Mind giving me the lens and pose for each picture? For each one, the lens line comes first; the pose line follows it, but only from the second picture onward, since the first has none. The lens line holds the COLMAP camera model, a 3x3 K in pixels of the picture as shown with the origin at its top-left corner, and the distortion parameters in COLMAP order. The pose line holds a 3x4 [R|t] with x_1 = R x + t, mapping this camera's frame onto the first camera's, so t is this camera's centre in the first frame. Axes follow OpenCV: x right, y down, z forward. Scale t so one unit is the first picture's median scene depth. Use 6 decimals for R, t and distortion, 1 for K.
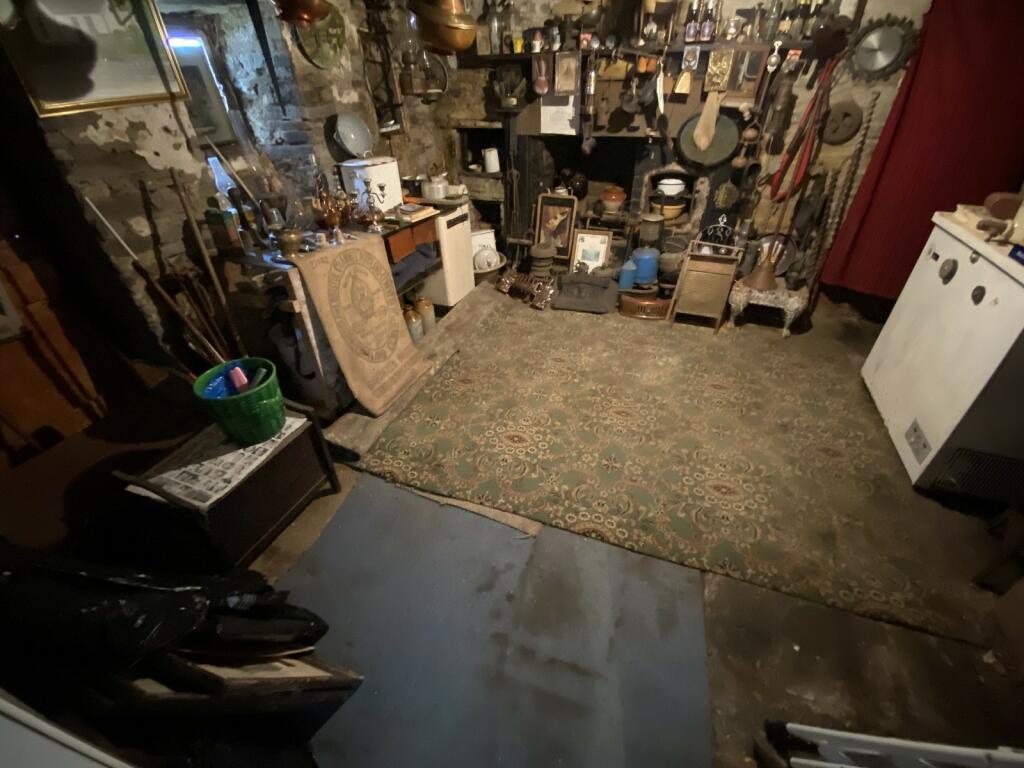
lens RADIAL K [[416.6, 0, 513.4], [0, 416.6, 396.8], [0, 0, 1]] dist [-0.022412, -0.000309]
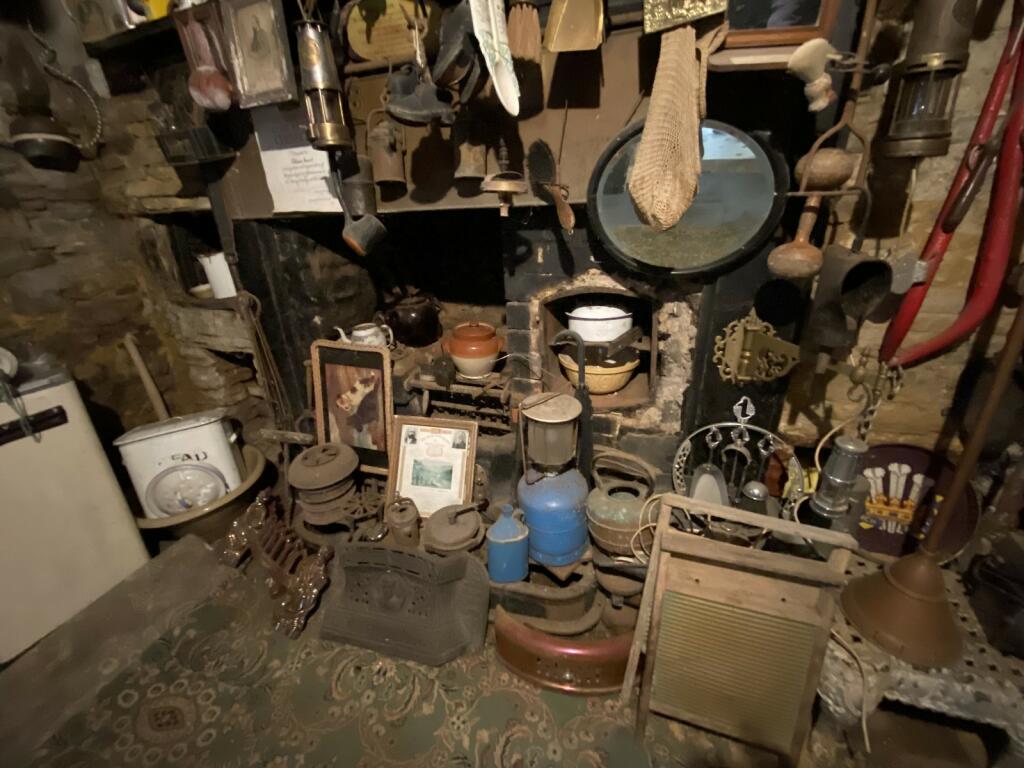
lens RADIAL K [[418.8, 0, 515.3], [0, 418.8, 381.1], [0, 0, 1]] dist [-0.000277, -0.014146]
pose [[0.998373, -0.028720, 0.049260, 0.286066], [0.040900, 0.962636, -0.267694, -0.356733], [-0.039731, 0.269273, 0.962244, 0.637868]]
